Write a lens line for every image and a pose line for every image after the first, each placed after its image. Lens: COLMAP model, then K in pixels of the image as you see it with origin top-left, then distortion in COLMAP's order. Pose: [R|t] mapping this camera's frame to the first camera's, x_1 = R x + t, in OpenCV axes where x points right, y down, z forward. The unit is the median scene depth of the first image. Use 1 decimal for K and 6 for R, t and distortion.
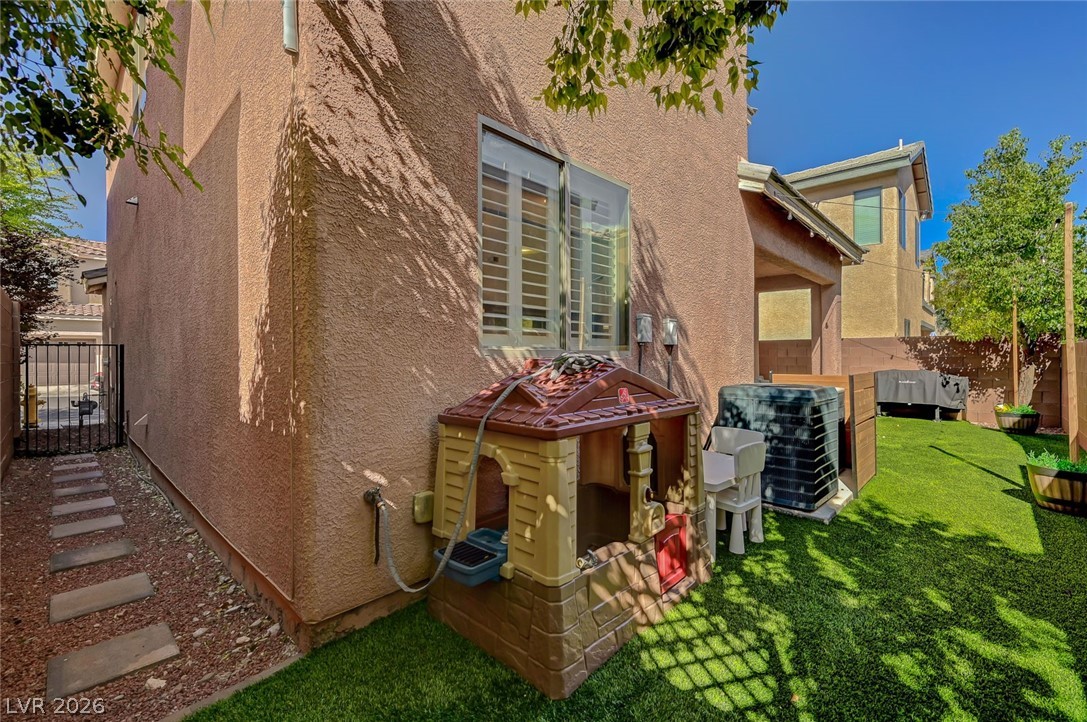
lens RADIAL K [[462.9, 0, 543.5], [0, 462.9, 361.0], [0, 0, 1]] dist [-0.001755, -0.000425]
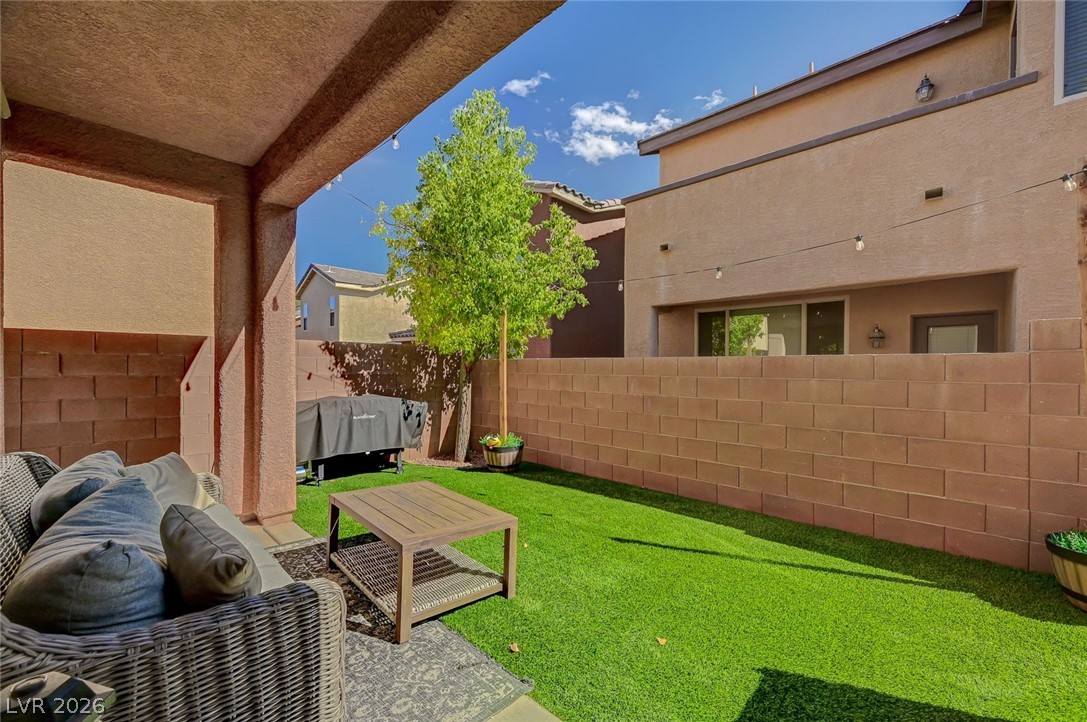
lens RADIAL K [[432.3, 0, 543.9], [0, 432.3, 364.7], [0, 0, 1]] dist [-0.005637, 0.000094]
pose [[0.002423, 0.013590, 0.999905, 0.229809], [0.012060, 0.999835, -0.013618, -0.013070], [-0.999924, 0.012091, 0.002258, 0.786876]]
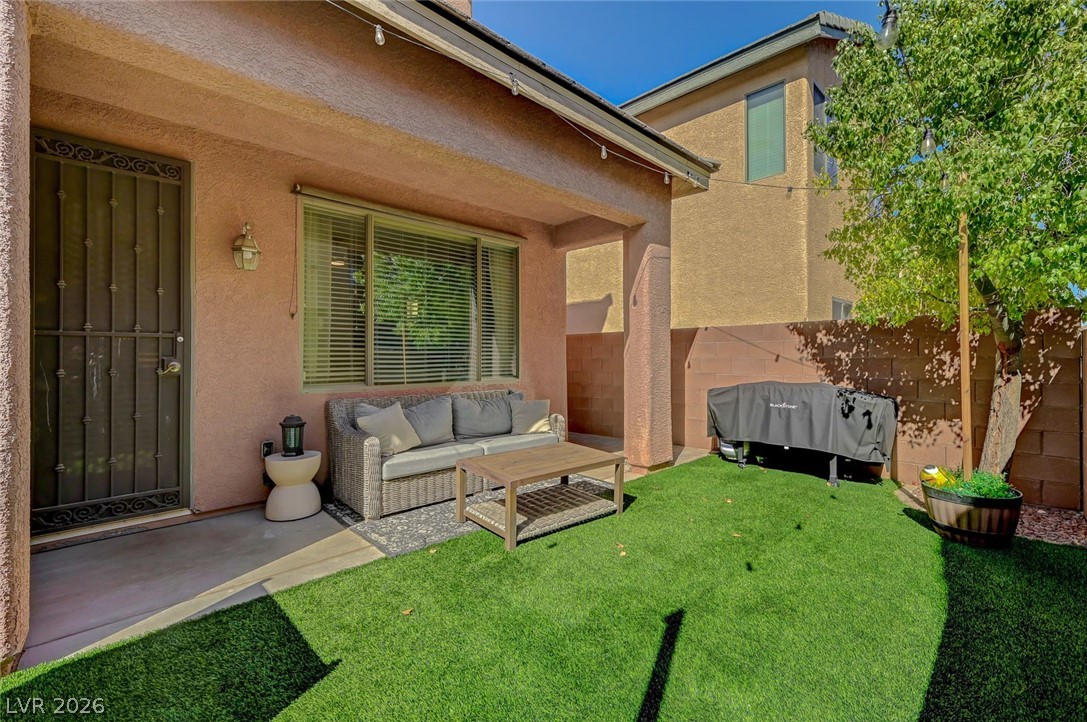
lens RADIAL K [[472.1, 0, 542.5], [0, 472.1, 358.2], [0, 0, 1]] dist [-0.000920, -0.000384]
pose [[0.999362, -0.000676, -0.035700, 0.548298], [0.000236, 0.999924, -0.012327, -0.002028], [0.035706, 0.012311, 0.999287, 0.466653]]
